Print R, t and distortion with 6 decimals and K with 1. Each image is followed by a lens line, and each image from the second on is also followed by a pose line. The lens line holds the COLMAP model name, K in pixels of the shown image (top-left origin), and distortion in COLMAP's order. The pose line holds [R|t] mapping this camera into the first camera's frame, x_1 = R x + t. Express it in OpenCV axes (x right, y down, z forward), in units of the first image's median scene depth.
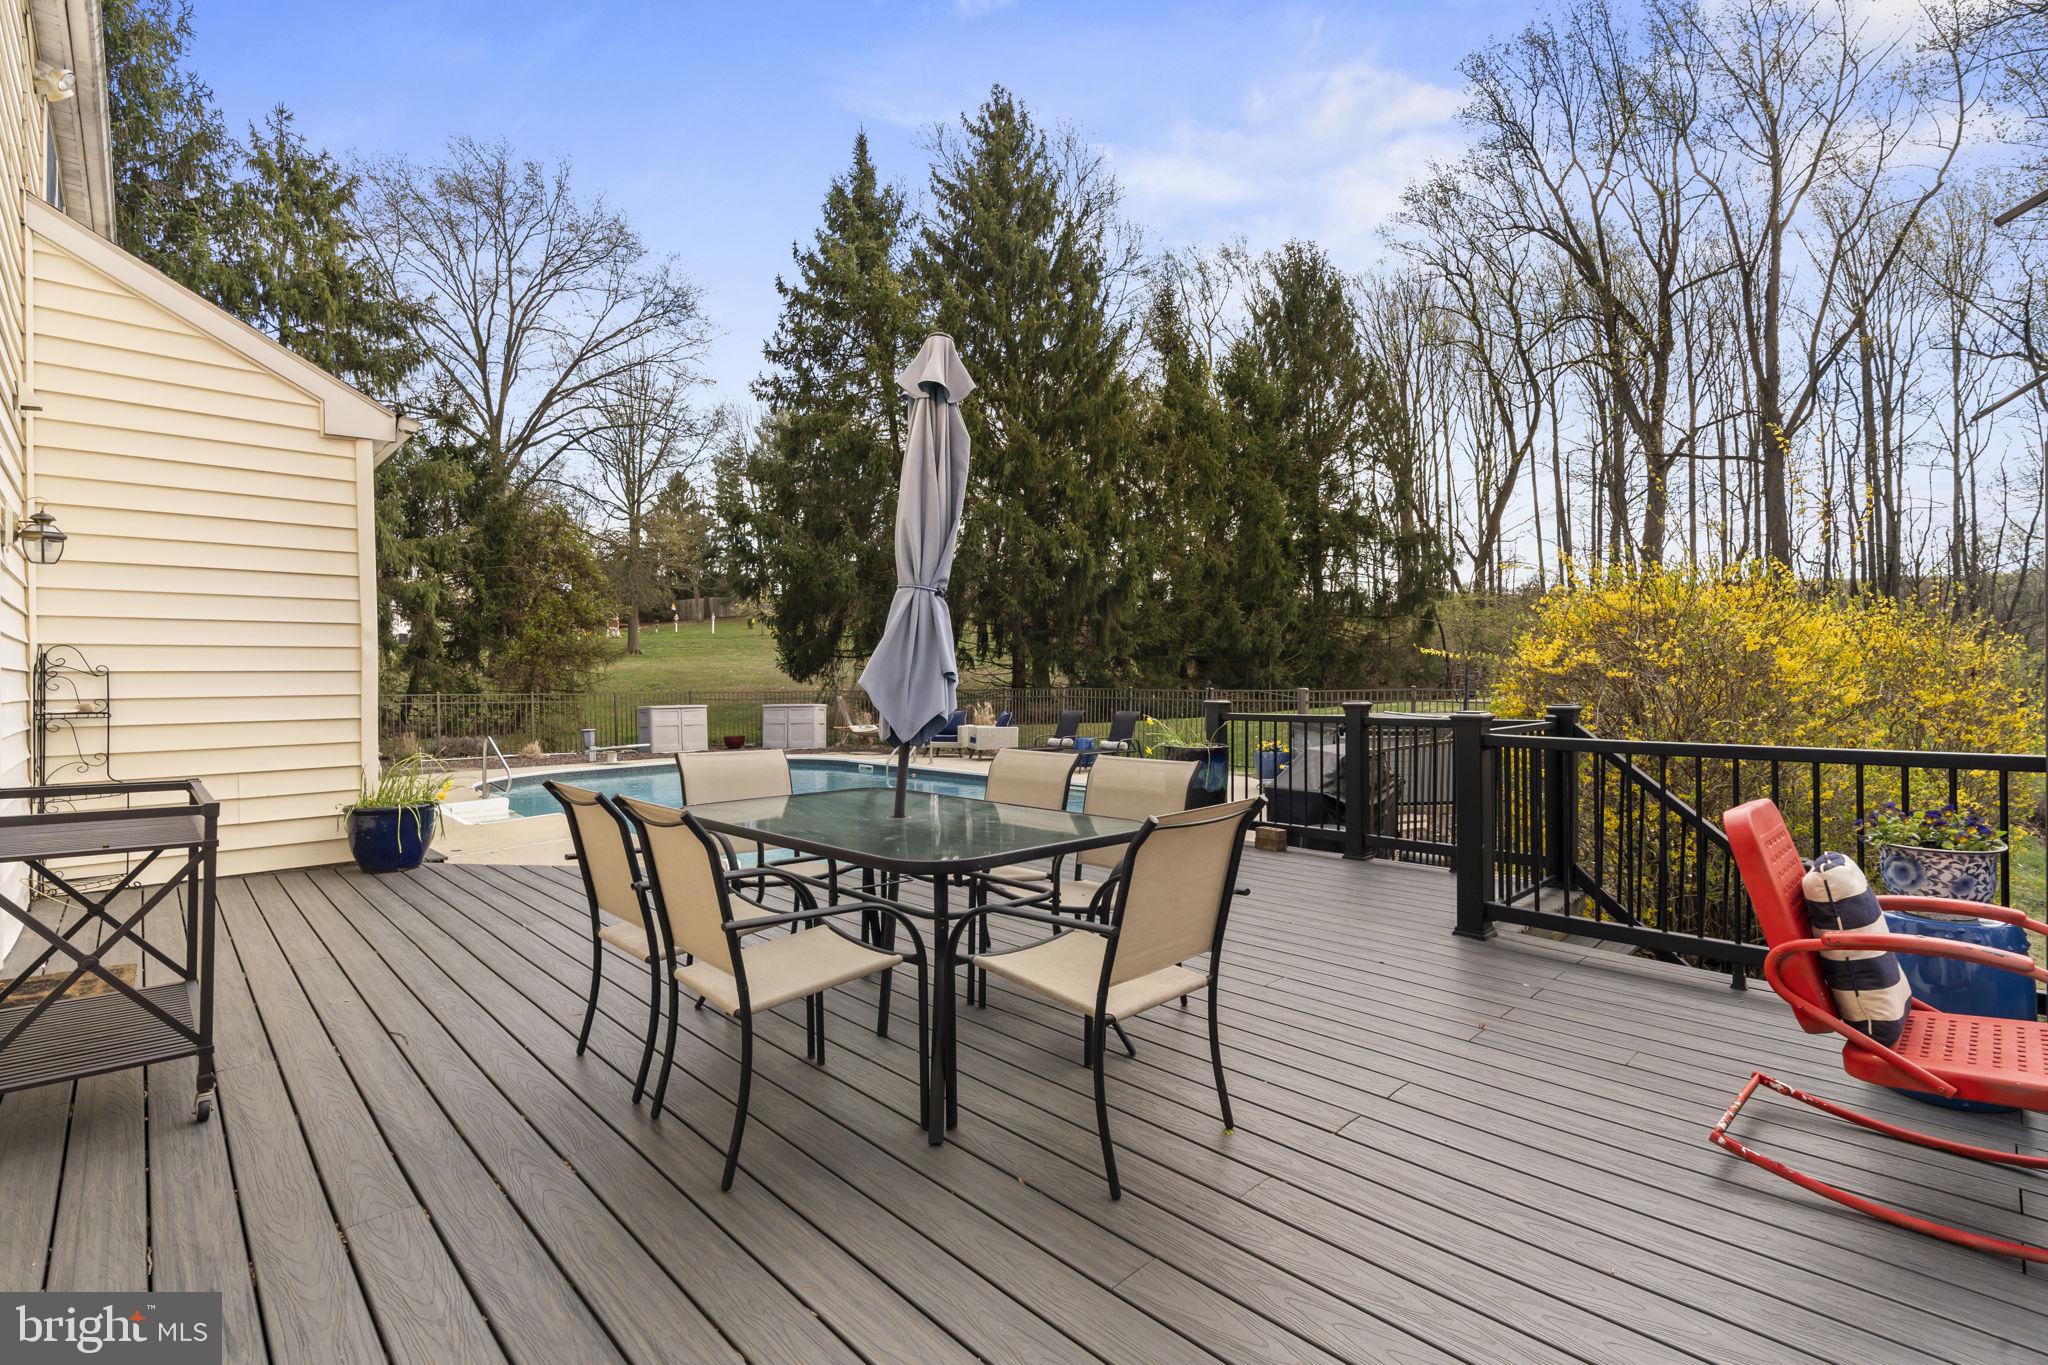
lens RADIAL K [[940.9, 0, 1028.6], [0, 940.9, 703.0], [0, 0, 1]] dist [0.001160, 0.001229]
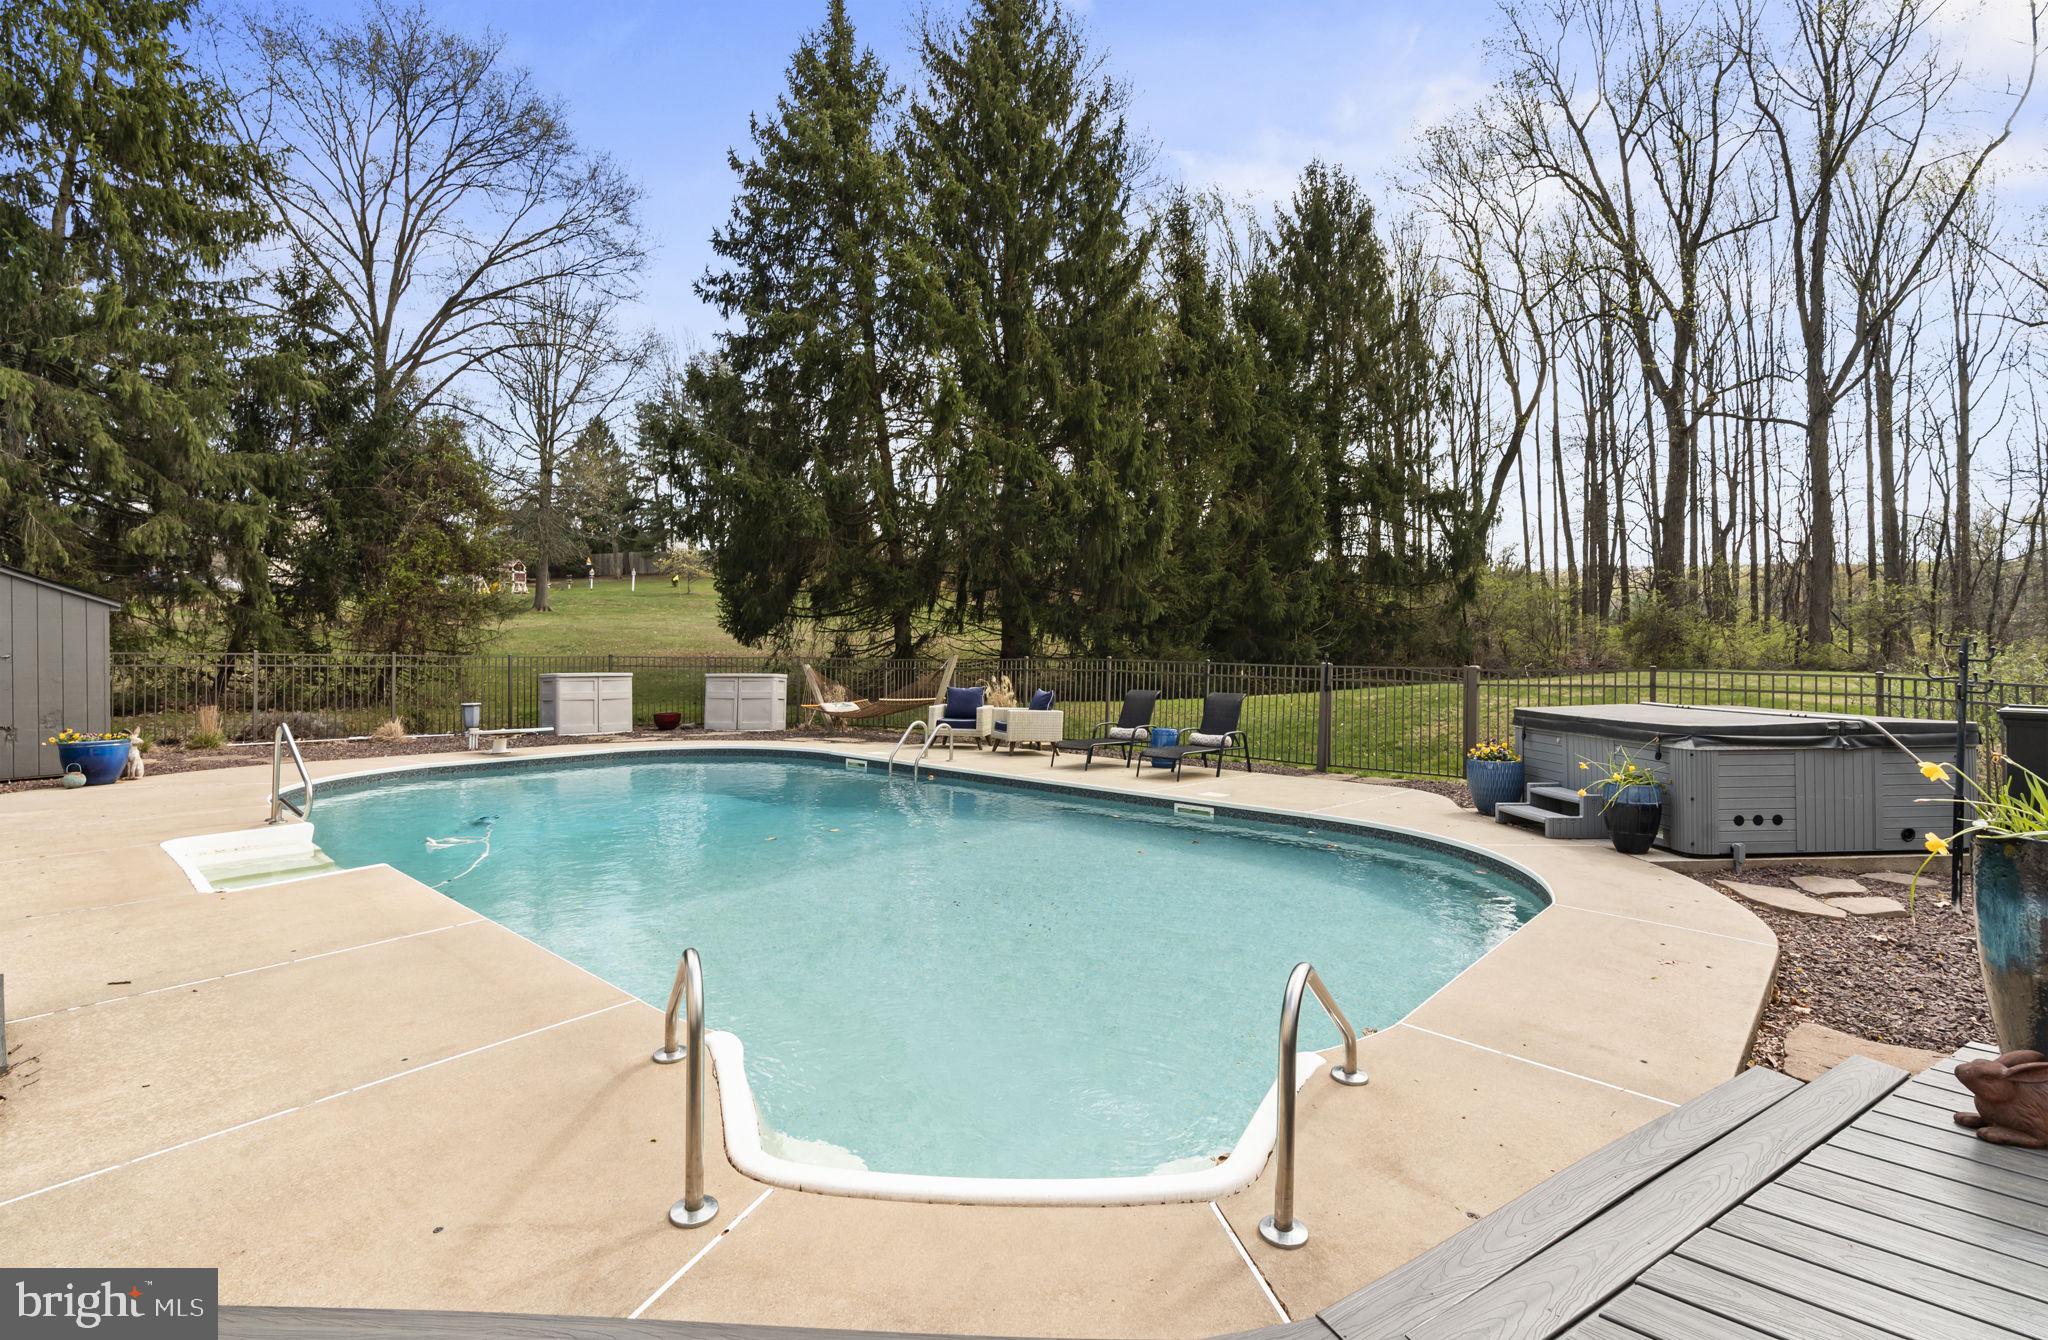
lens RADIAL K [[941.7, 0, 1023.1], [0, 941.7, 654.3], [0, 0, 1]] dist [-0.002331, -0.000165]
pose [[0.997108, 0.017452, 0.073970, -0.064540], [-0.016112, 0.999696, -0.018672, -0.003344], [-0.074274, 0.017426, 0.997086, 0.166034]]
